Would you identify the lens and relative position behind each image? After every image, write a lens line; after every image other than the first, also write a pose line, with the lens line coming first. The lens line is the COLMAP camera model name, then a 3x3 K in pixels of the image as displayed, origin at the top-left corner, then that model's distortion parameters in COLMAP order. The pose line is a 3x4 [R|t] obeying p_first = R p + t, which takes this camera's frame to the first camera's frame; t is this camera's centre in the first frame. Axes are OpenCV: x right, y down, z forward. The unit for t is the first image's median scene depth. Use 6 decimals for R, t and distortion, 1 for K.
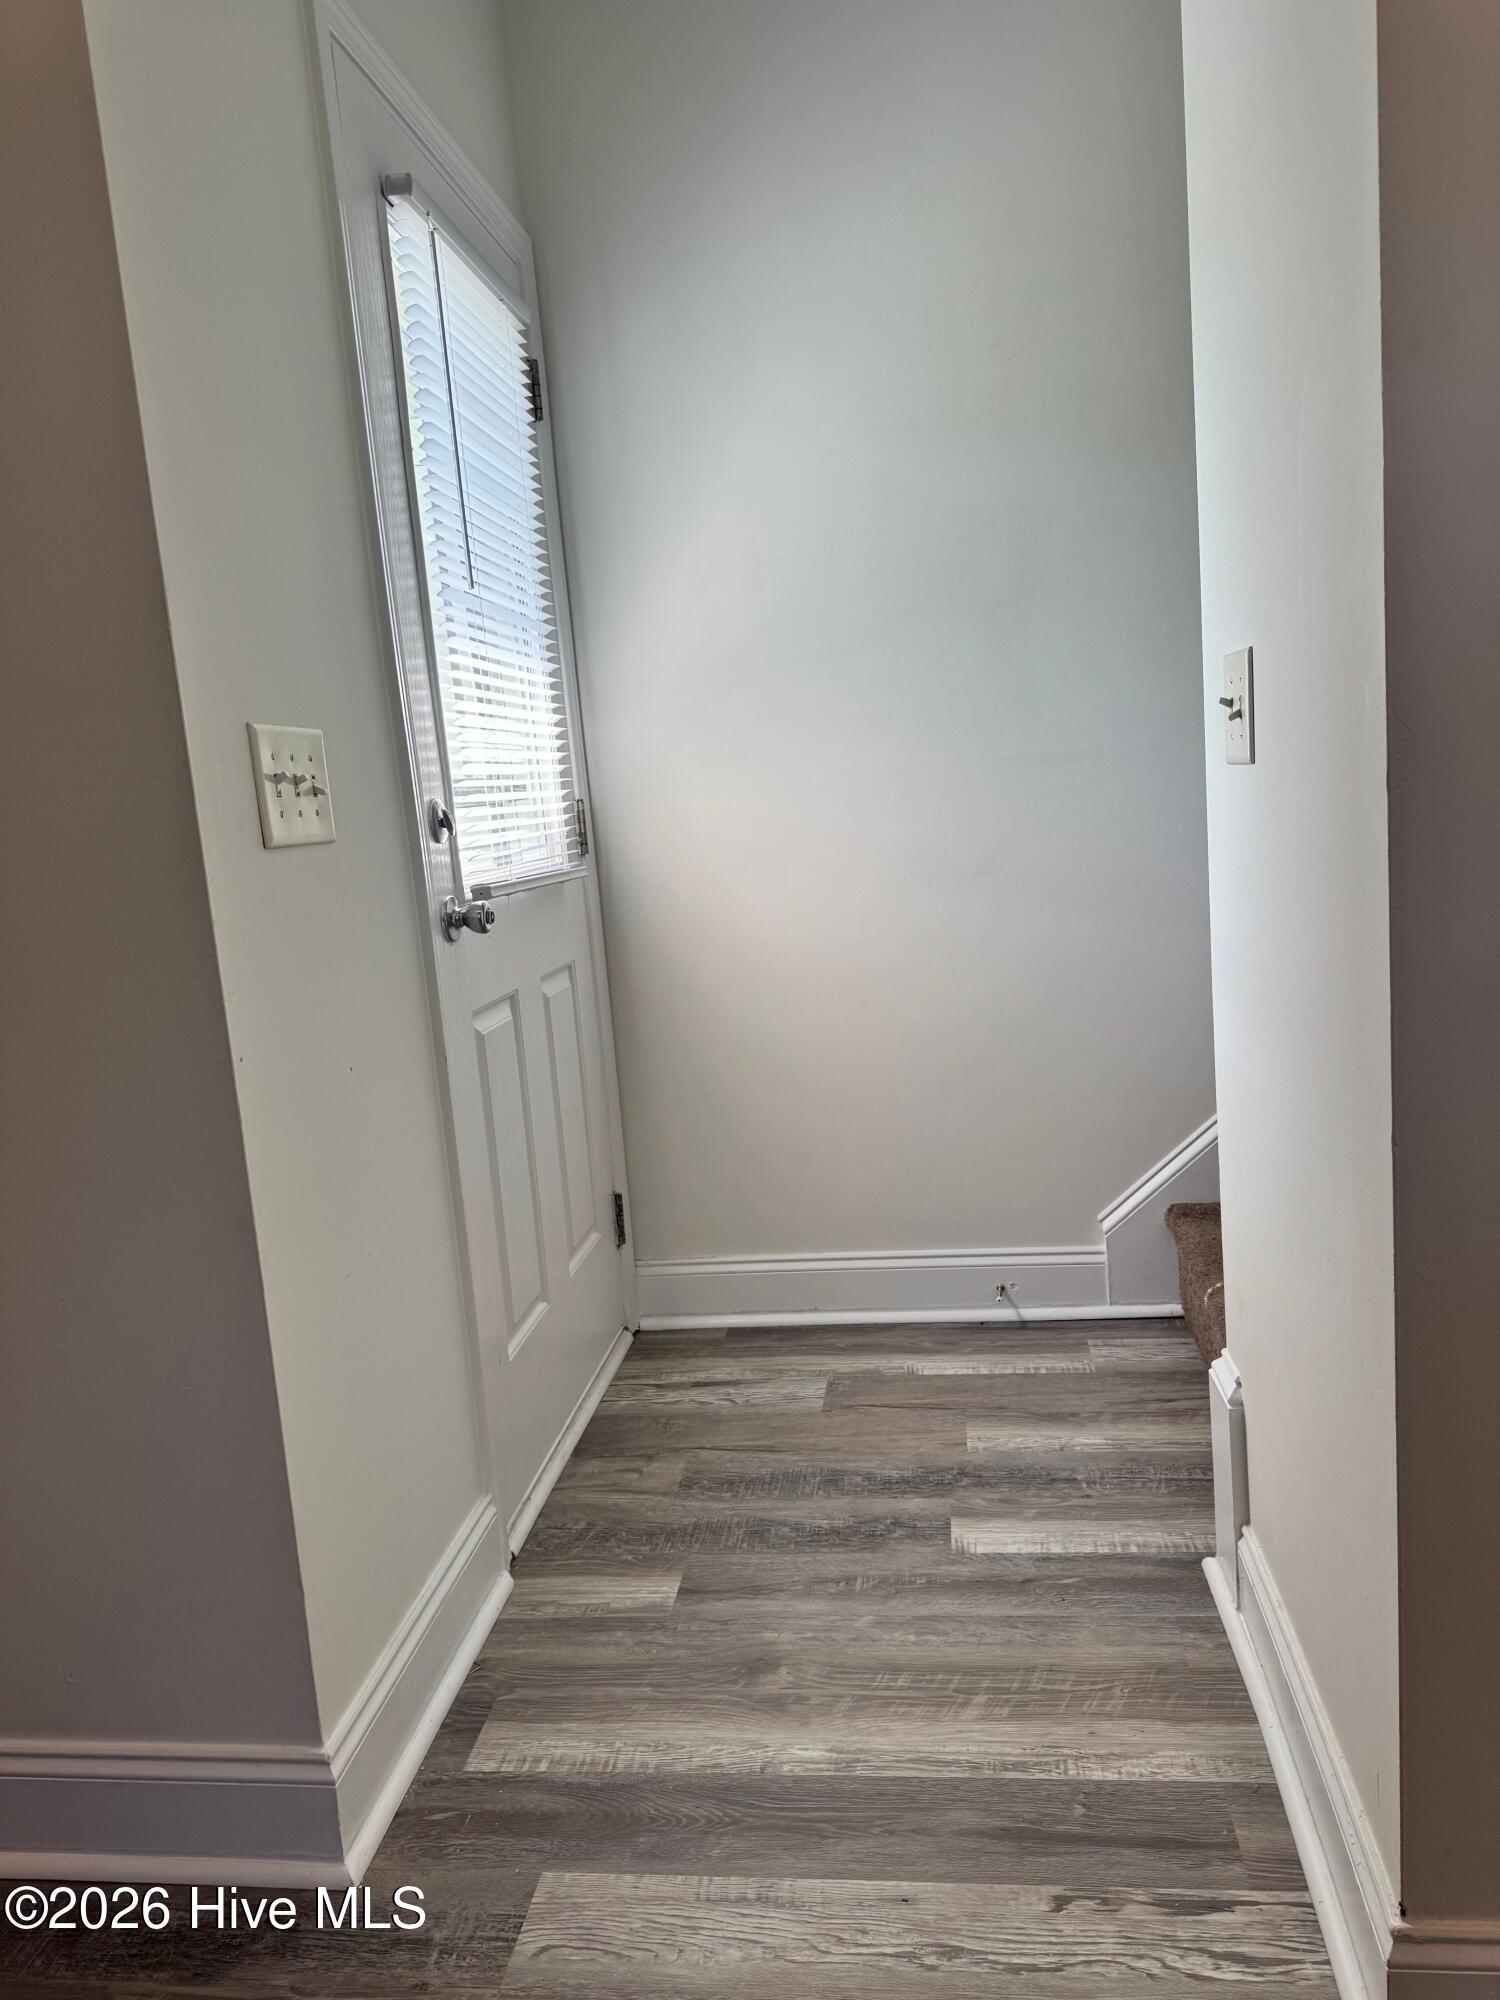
lens RADIAL K [[1412.8, 0, 756.1], [0, 1412.8, 1003.2], [0, 0, 1]] dist [0.032120, -0.047242]
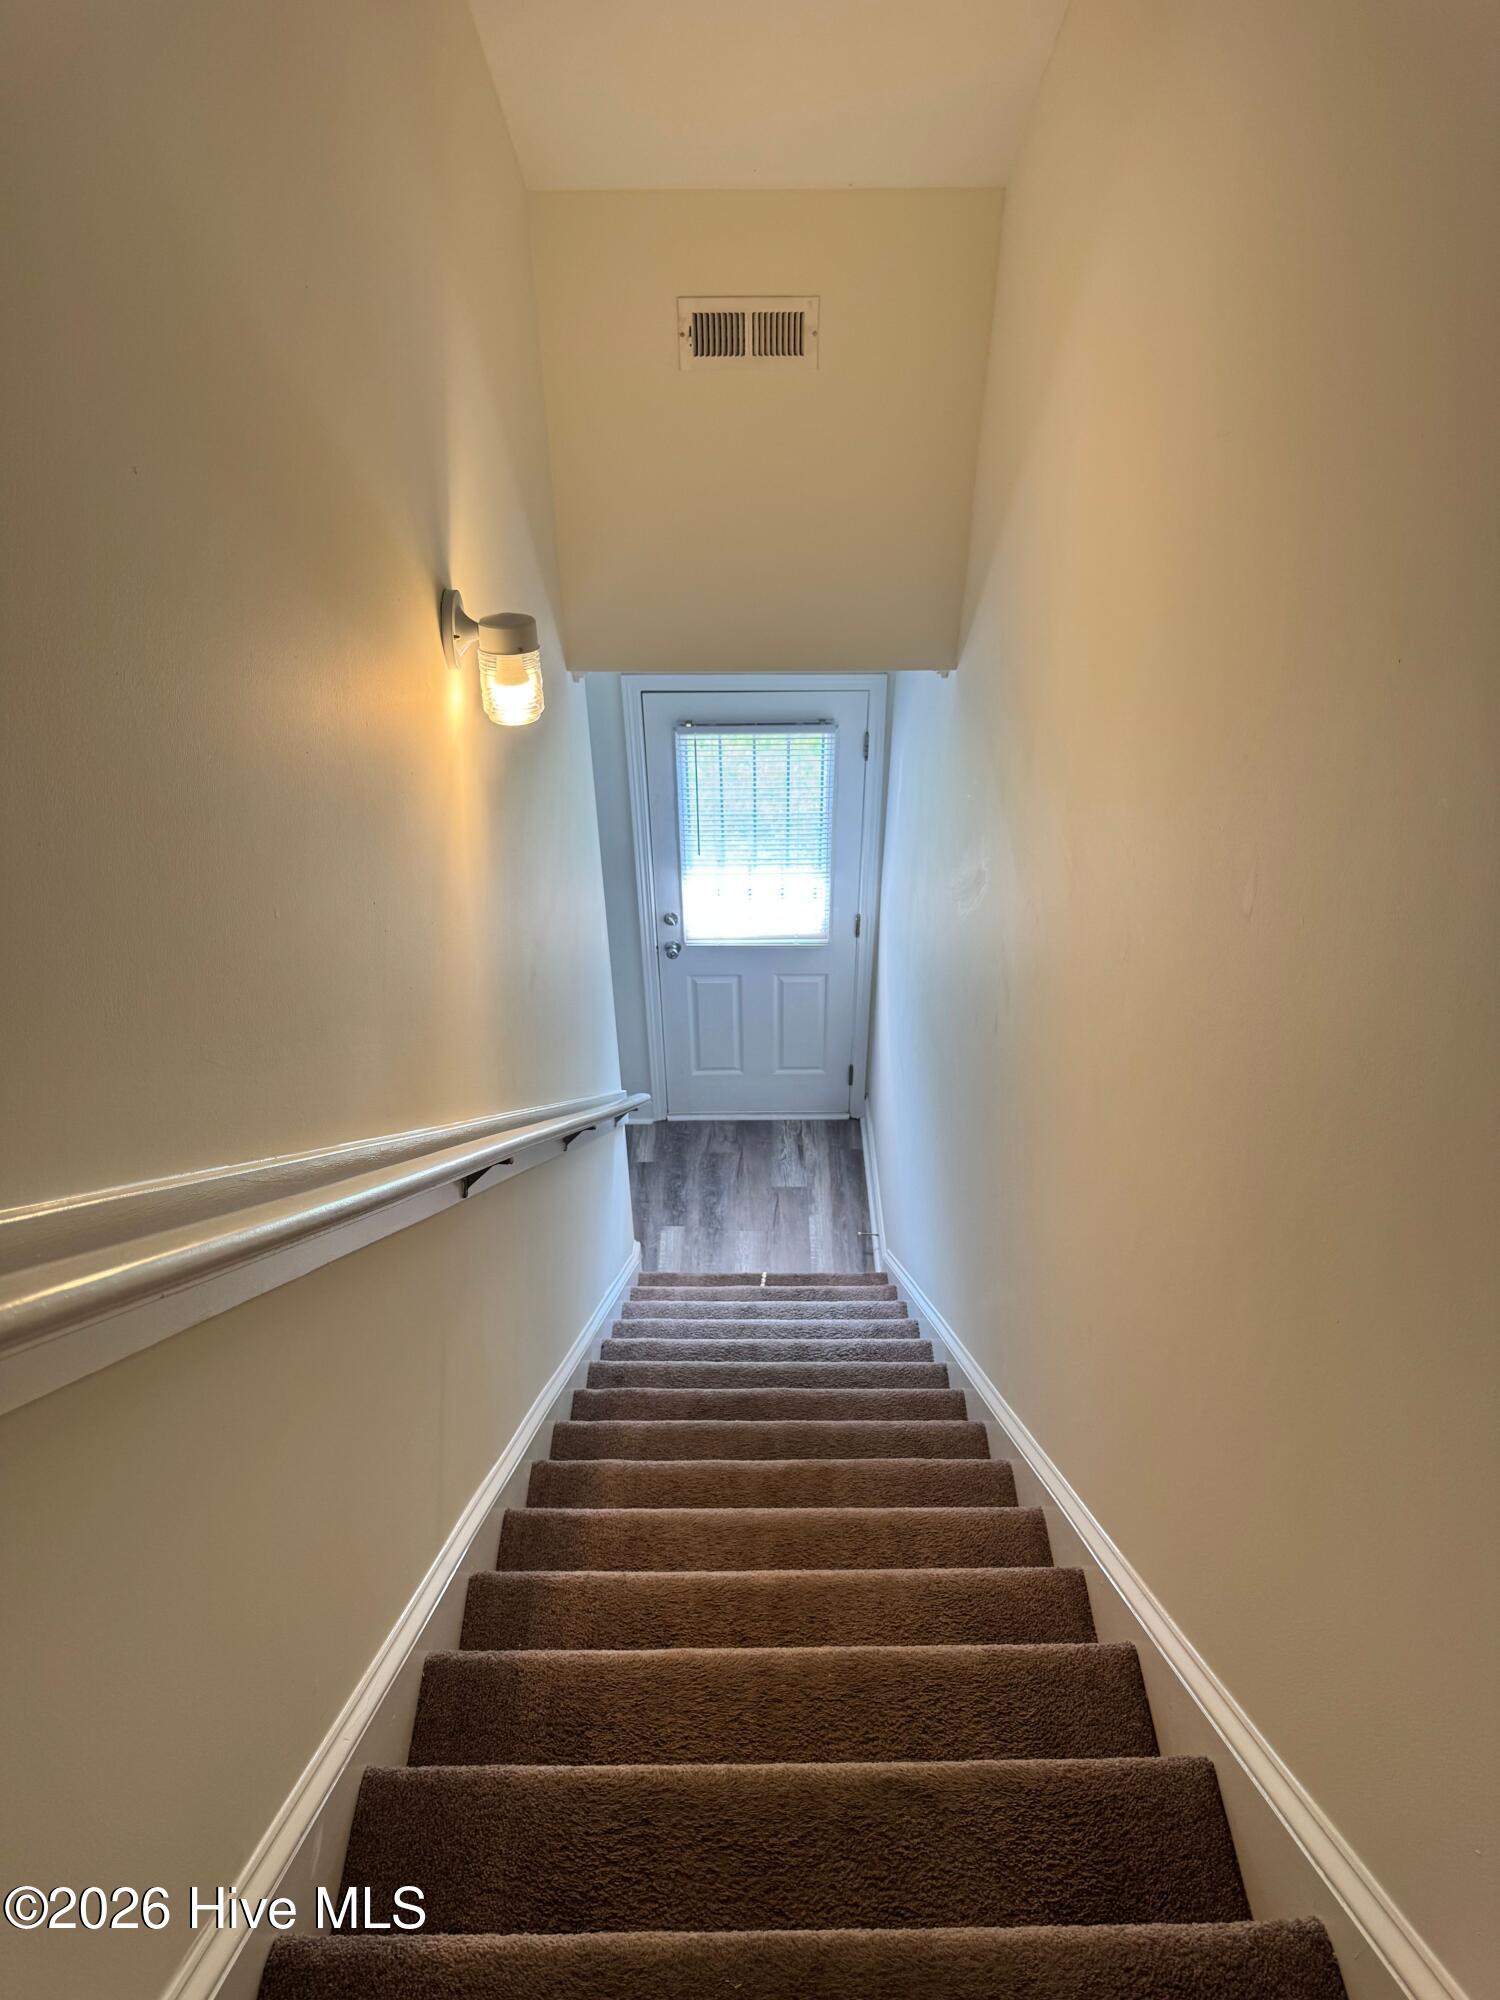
lens RADIAL K [[1412.8, 0, 753.2], [0, 1412.8, 997.8], [0, 0, 1]] dist [0.032120, -0.047242]
pose [[0.123102, 0.640661, -0.757891, 1.569420], [-0.158085, 0.766608, 0.622352, -1.361053], [0.979722, 0.043198, 0.195650, 0.487872]]
